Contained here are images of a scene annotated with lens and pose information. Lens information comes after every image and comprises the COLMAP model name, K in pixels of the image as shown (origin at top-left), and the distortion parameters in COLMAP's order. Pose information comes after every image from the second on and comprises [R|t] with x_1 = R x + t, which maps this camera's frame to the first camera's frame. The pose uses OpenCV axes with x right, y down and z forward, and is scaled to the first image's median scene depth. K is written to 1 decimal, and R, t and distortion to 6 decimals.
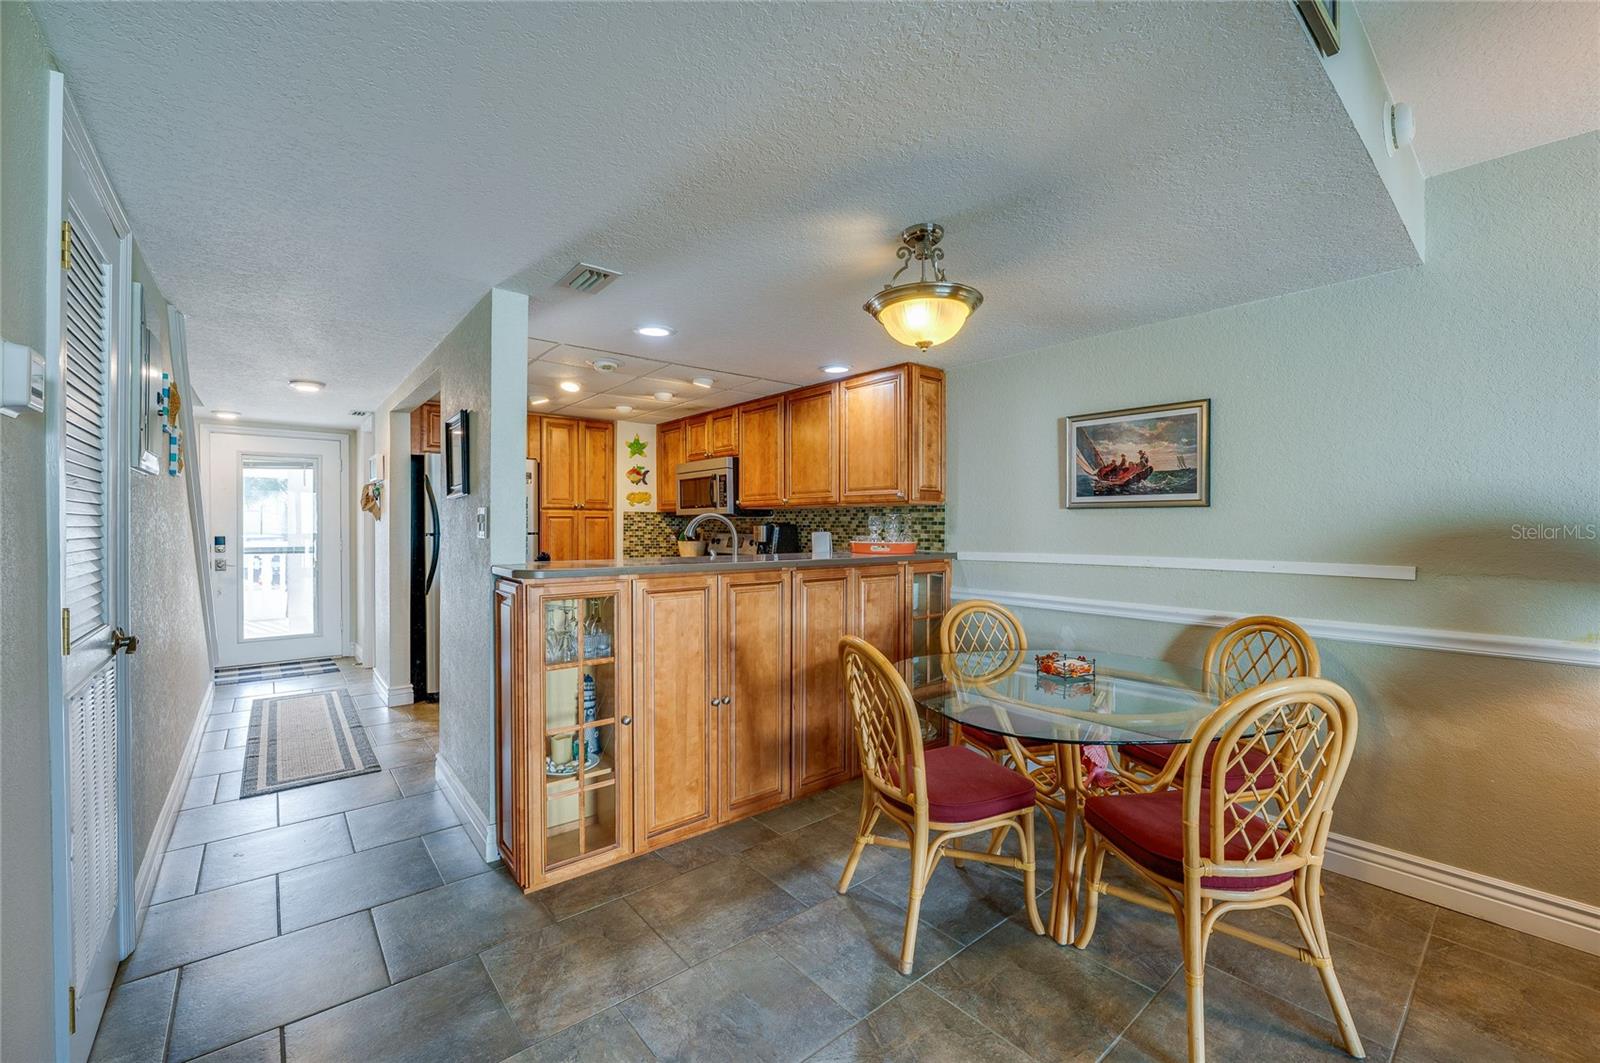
lens RADIAL K [[650.1, 0, 793.7], [0, 650.1, 530.4], [0, 0, 1]] dist [-0.013613, 0.000212]
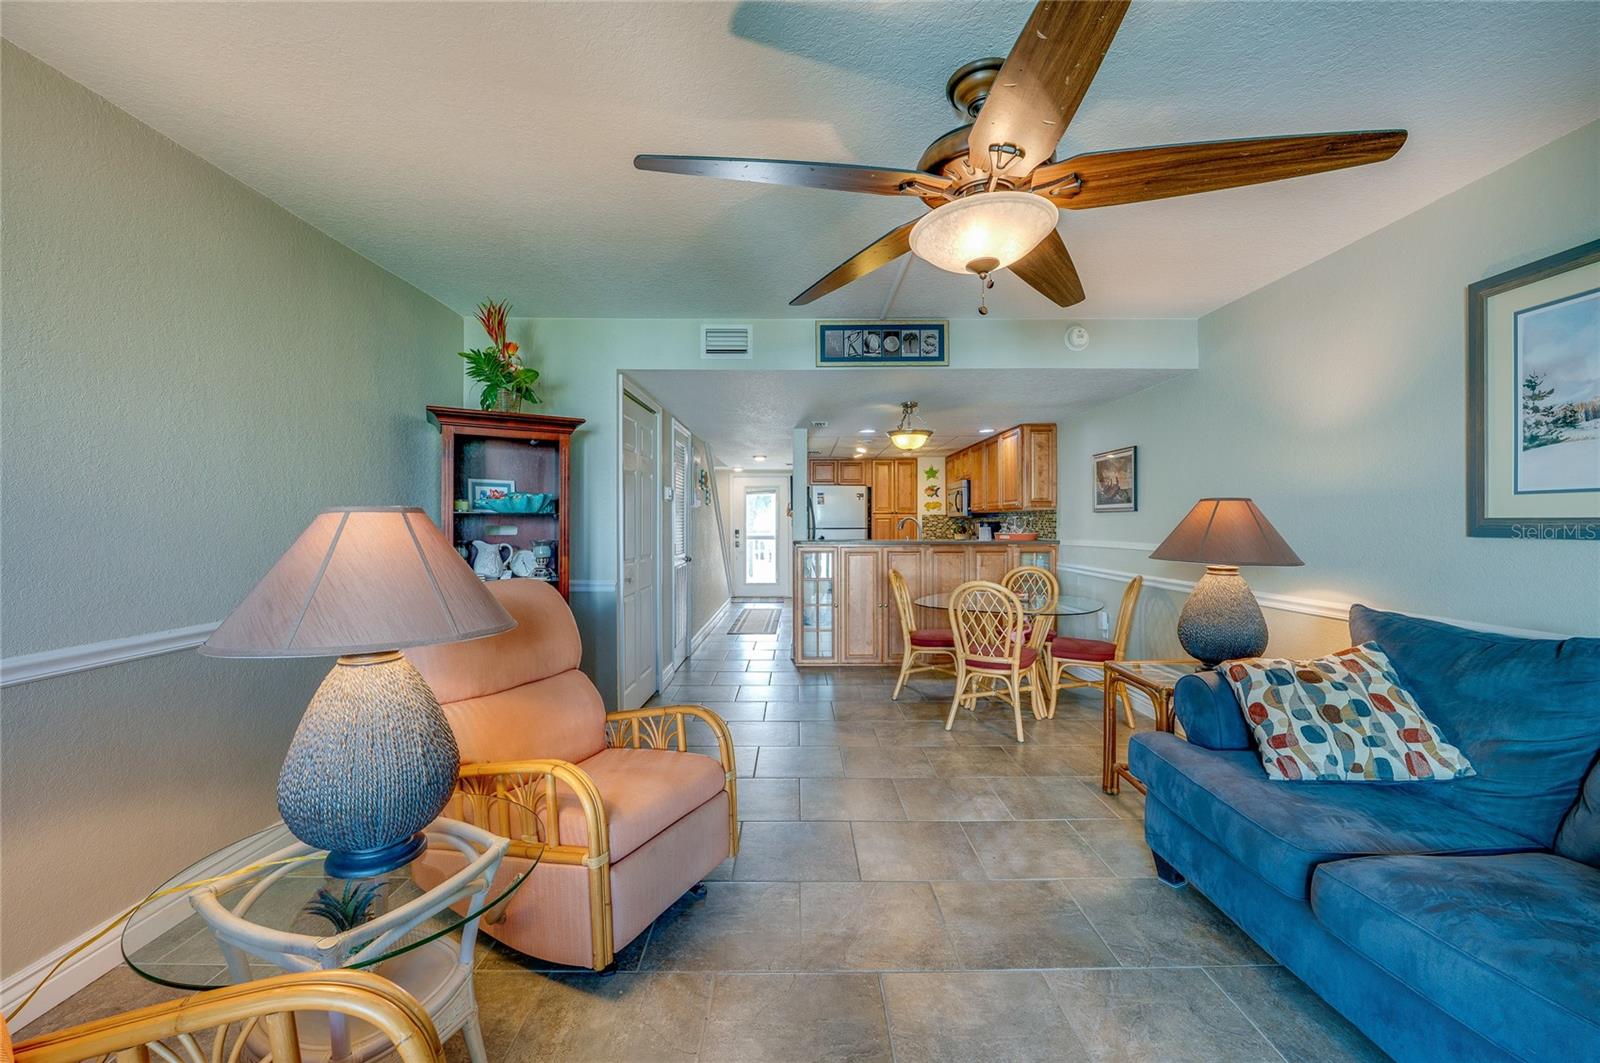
lens RADIAL K [[621.8, 0, 800.0], [0, 621.8, 531.5], [0, 0, 1]] dist [0.073405, 0.000035]
pose [[0.781183, 0.005216, -0.624280, 0.607356], [-0.001810, 0.999980, 0.006090, 0.004230], [0.624300, -0.003627, 0.781177, -0.495824]]
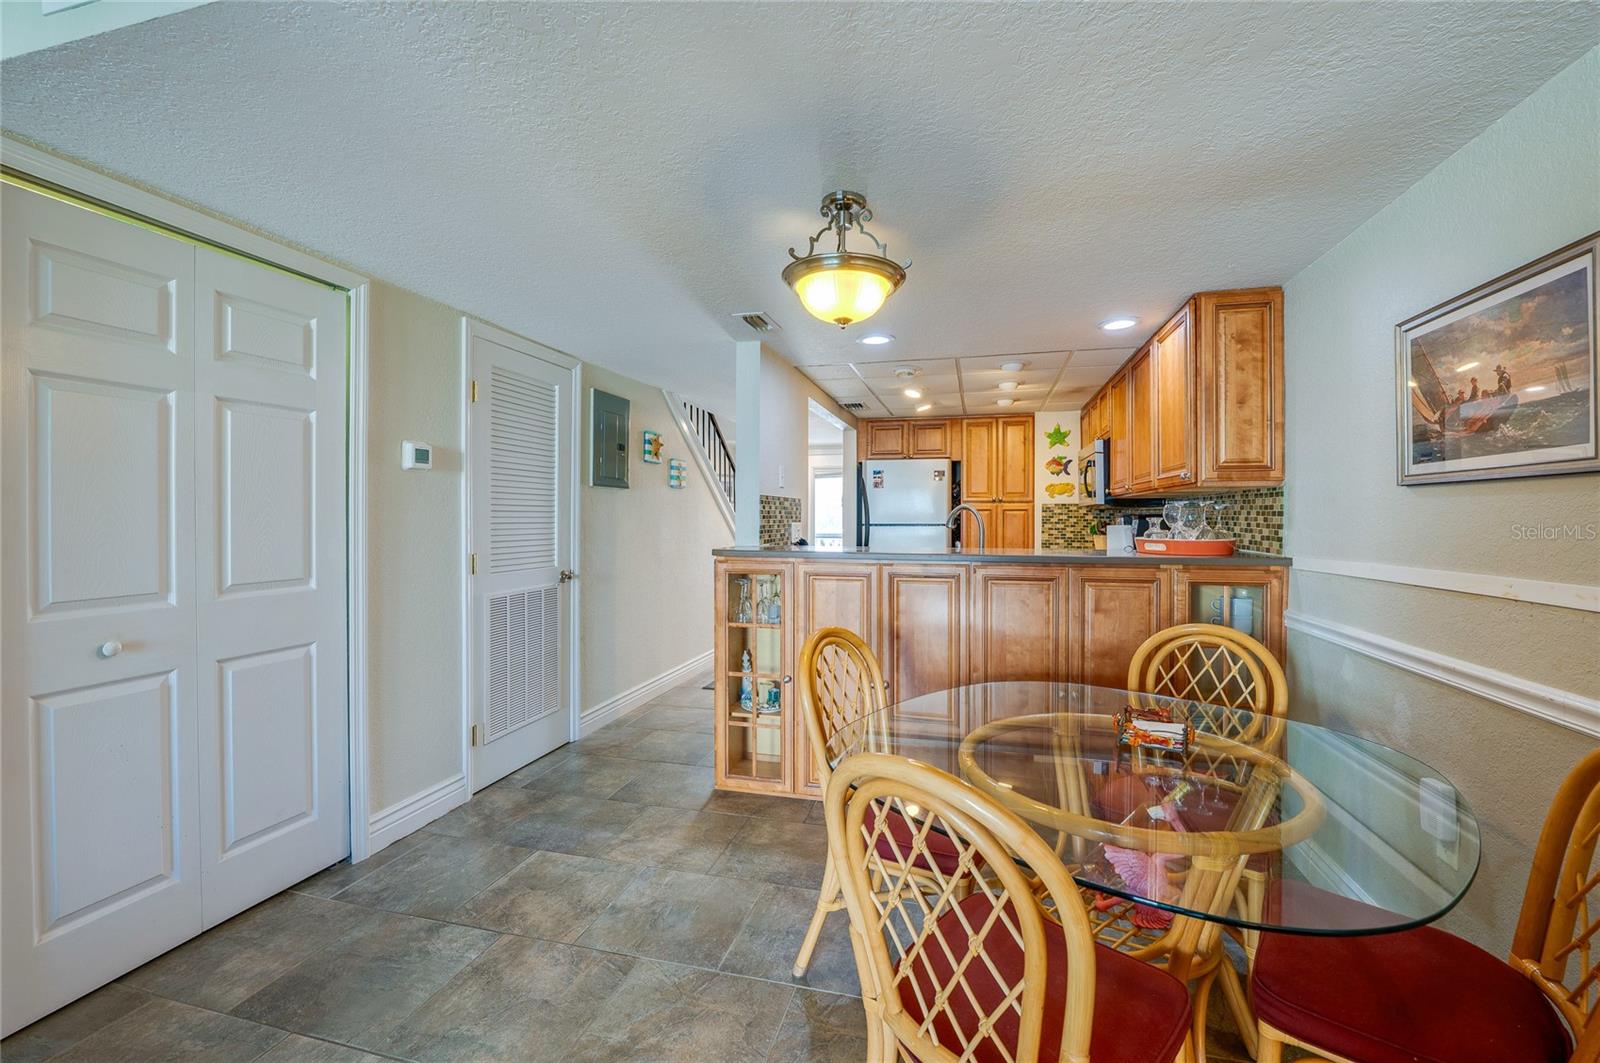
lens RADIAL K [[638.2, 0, 806.6], [0, 638.2, 520.8], [0, 0, 1]] dist [-0.014315, -0.000053]
pose [[0.593436, 0.003025, -0.804875, 0.407348], [-0.006591, 0.999978, -0.001102, 0.000579], [0.804854, 0.005959, 0.593443, 0.188233]]
